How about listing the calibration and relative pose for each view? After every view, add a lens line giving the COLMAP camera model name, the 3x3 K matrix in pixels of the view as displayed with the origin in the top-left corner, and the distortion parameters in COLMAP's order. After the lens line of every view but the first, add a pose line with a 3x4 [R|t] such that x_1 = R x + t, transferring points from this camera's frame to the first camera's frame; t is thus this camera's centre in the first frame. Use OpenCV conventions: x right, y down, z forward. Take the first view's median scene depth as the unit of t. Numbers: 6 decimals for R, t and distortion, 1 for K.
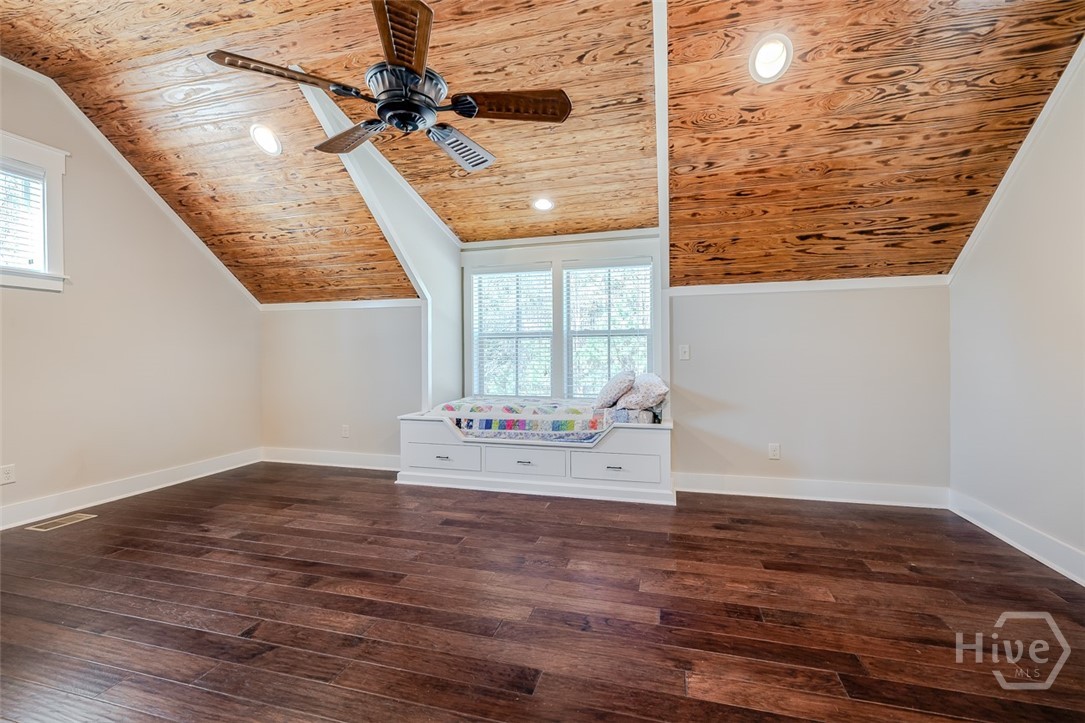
lens RADIAL K [[454.2, 0, 537.4], [0, 454.2, 359.6], [0, 0, 1]] dist [-0.002402, -0.000009]
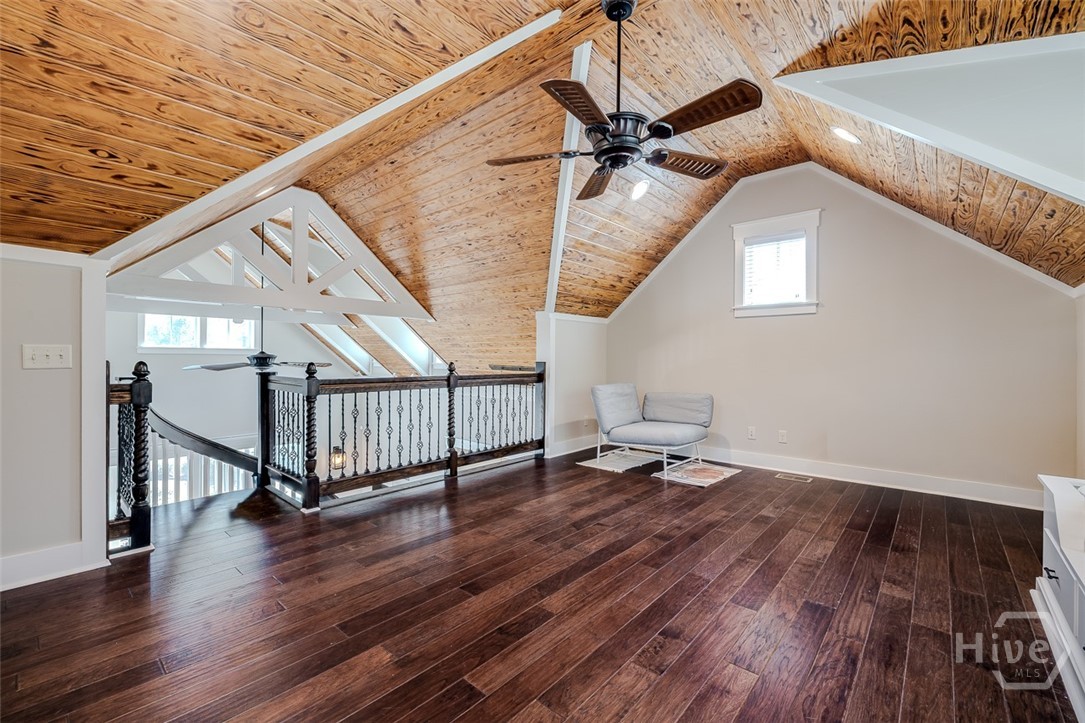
lens RADIAL K [[454.2, 0, 537.4], [0, 454.2, 359.6], [0, 0, 1]] dist [-0.002402, -0.000009]
pose [[-0.422772, 0.004210, -0.906226, 0.766834], [-0.014192, 0.999836, 0.011266, -0.020842], [0.906125, 0.017624, -0.422643, 1.156435]]
